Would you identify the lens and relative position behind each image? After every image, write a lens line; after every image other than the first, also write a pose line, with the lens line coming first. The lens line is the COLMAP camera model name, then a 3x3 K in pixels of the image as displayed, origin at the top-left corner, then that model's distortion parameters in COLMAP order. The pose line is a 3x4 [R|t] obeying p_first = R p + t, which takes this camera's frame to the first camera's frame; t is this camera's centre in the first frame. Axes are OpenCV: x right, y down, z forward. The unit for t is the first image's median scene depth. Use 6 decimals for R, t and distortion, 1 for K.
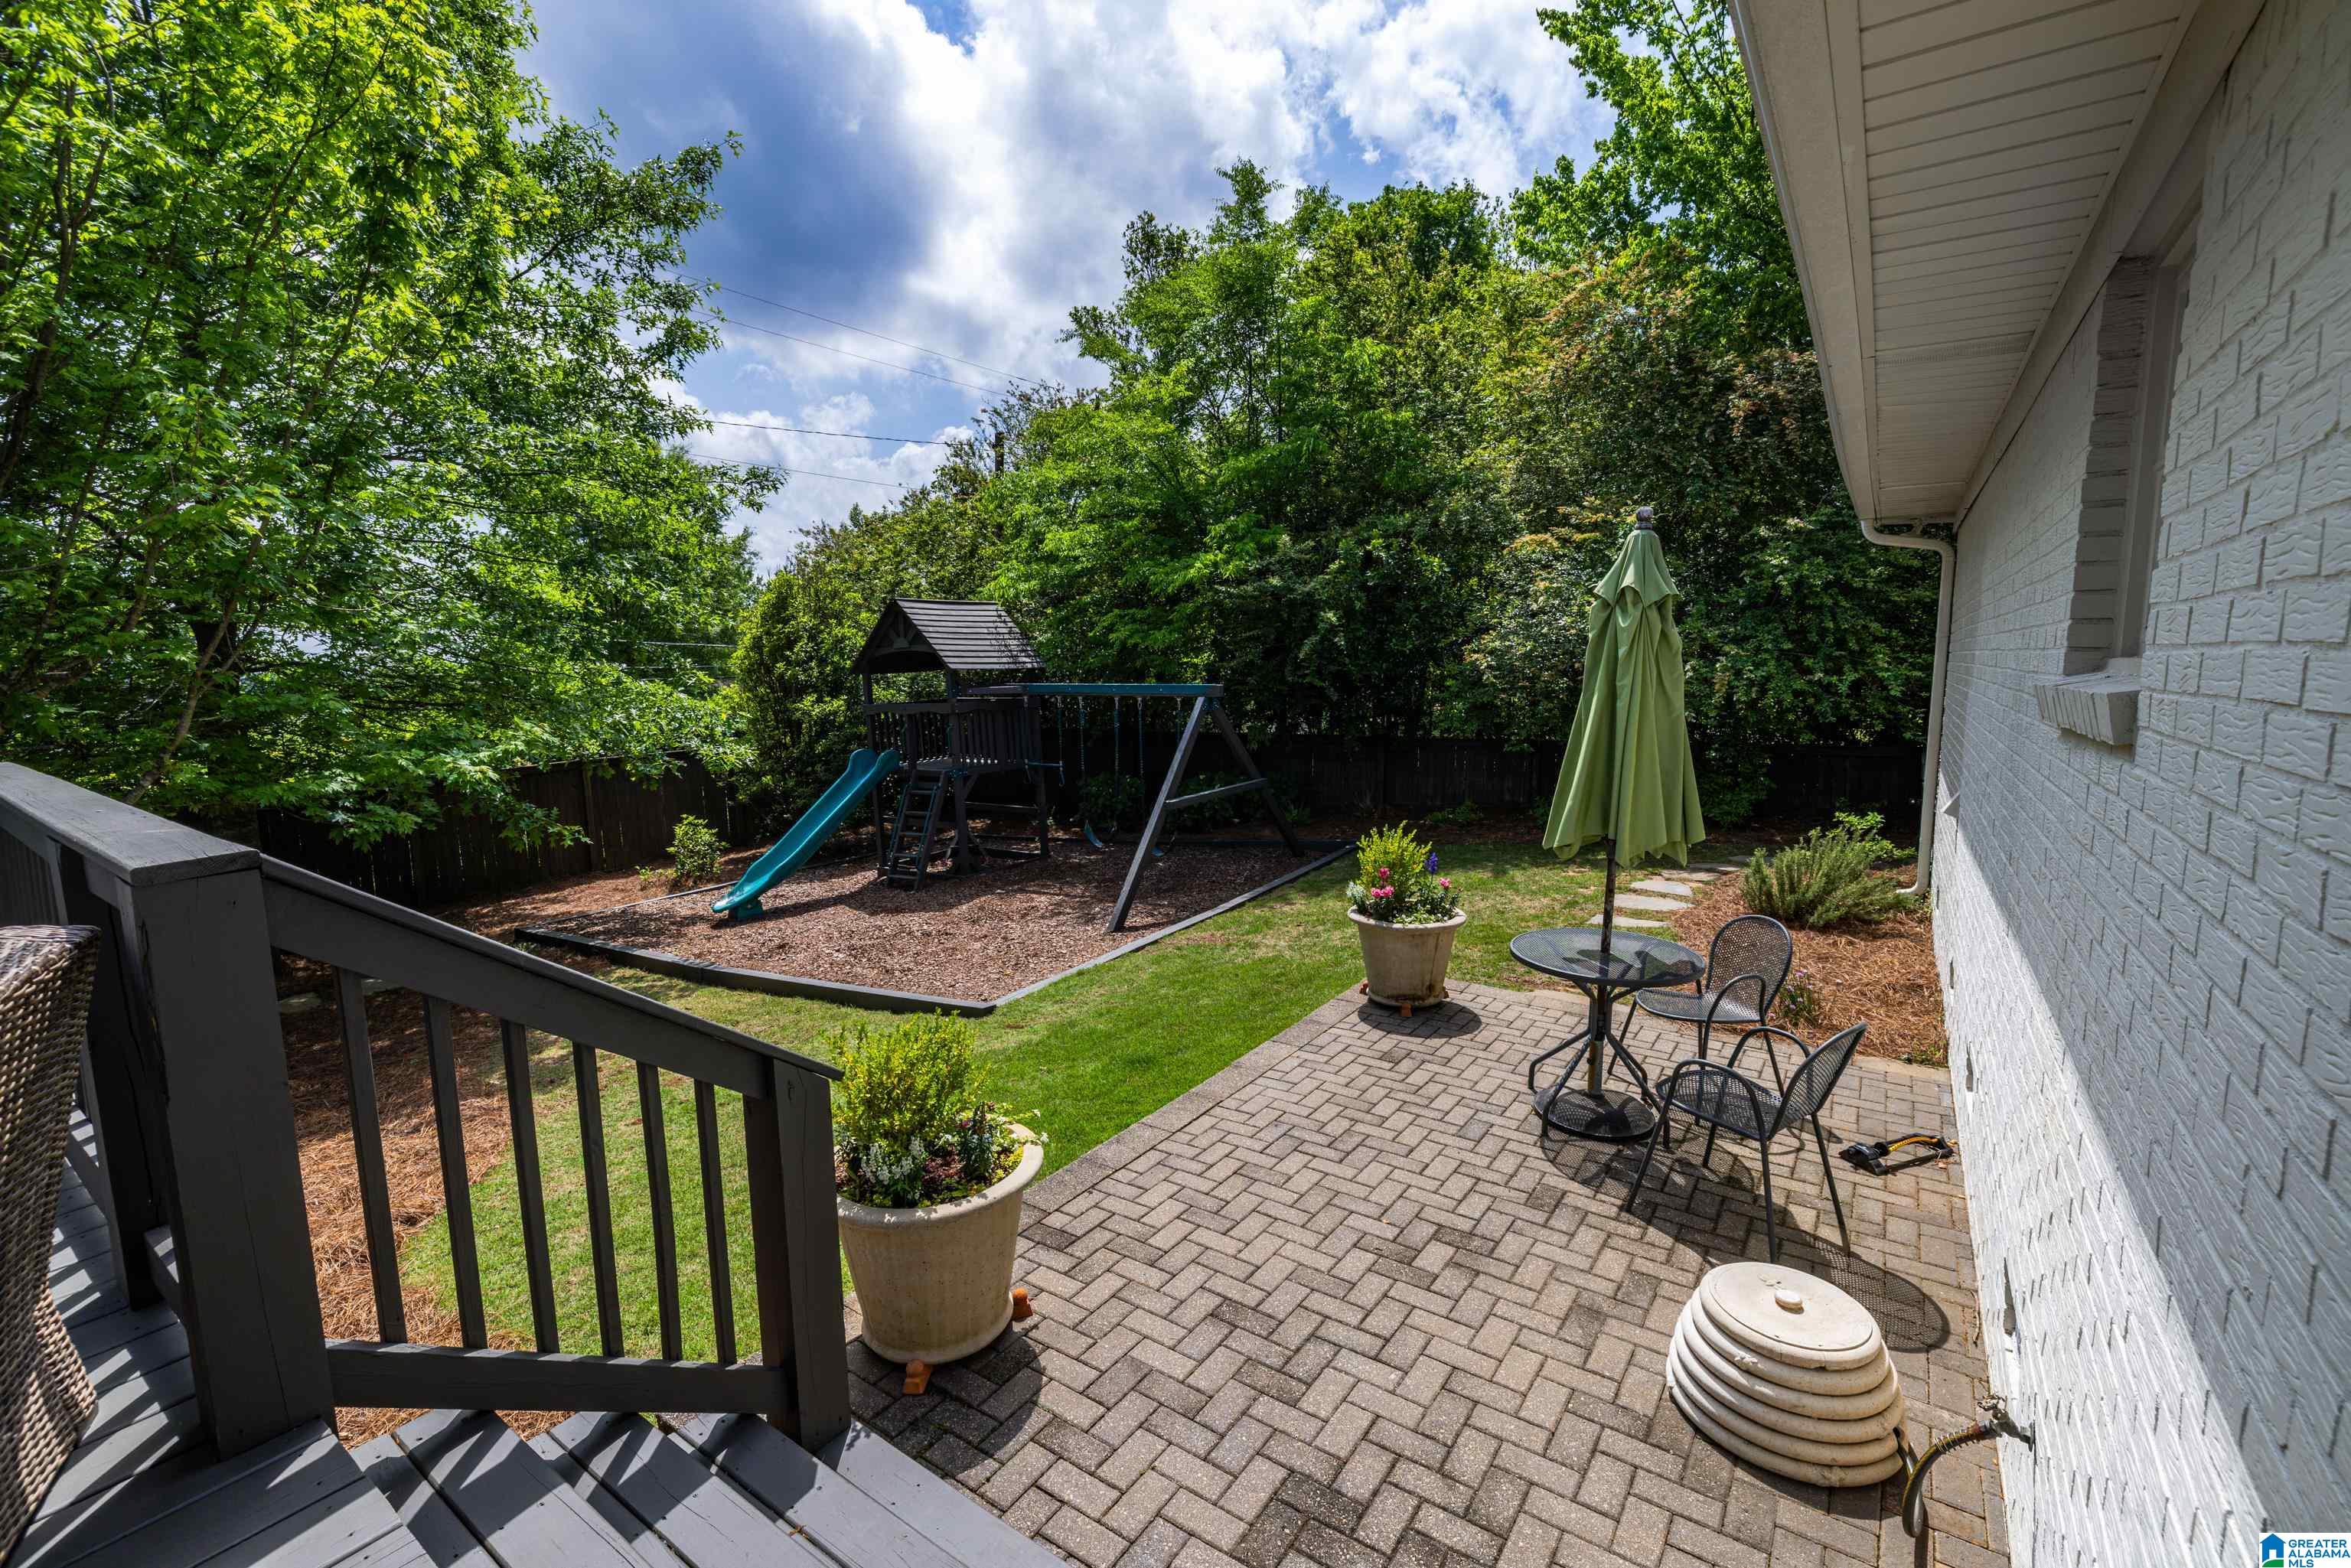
lens RADIAL K [[1031.4, 0, 1173.8], [0, 1031.4, 777.0], [0, 0, 1]] dist [-0.018838, -0.000236]
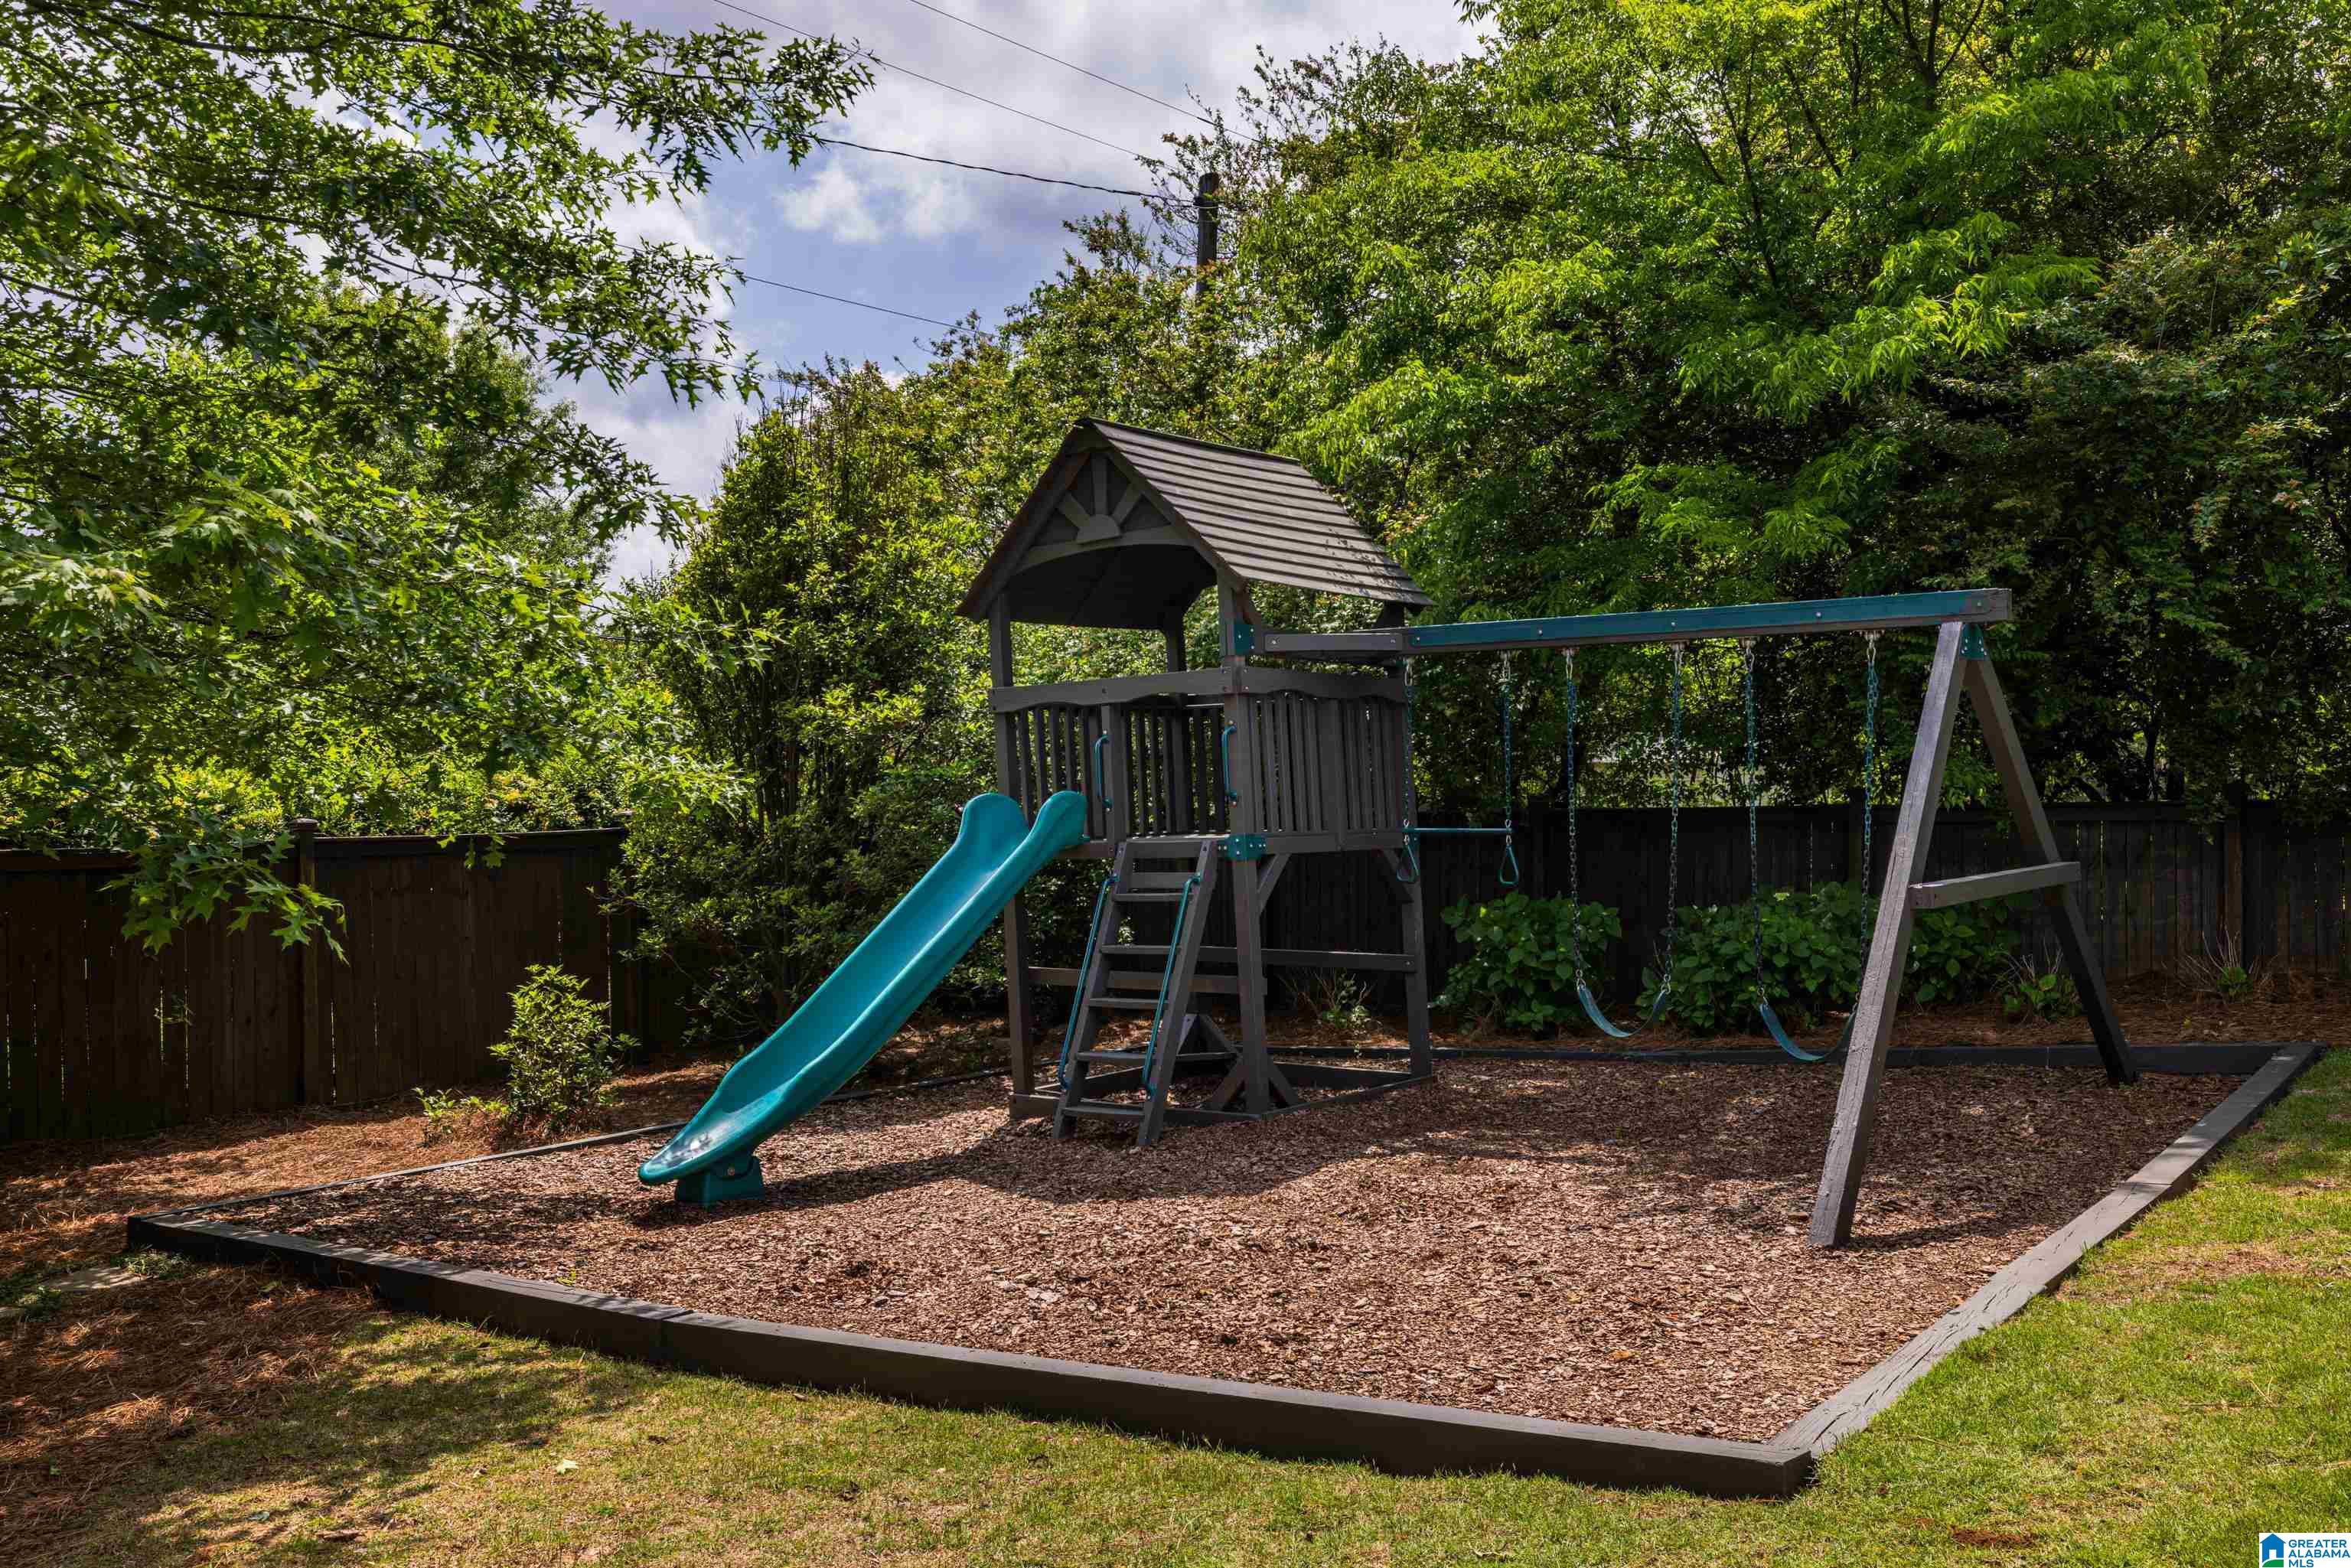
lens RADIAL K [[1959.2, 0, 1174.1], [0, 1959.2, 790.5], [0, 0, 1]] dist [-0.002087, 0.000842]
pose [[0.996938, 0.004407, -0.078072, -0.190503], [-0.013860, 0.992561, -0.120959, 0.069656], [0.076958, 0.121670, 0.989583, 0.278952]]
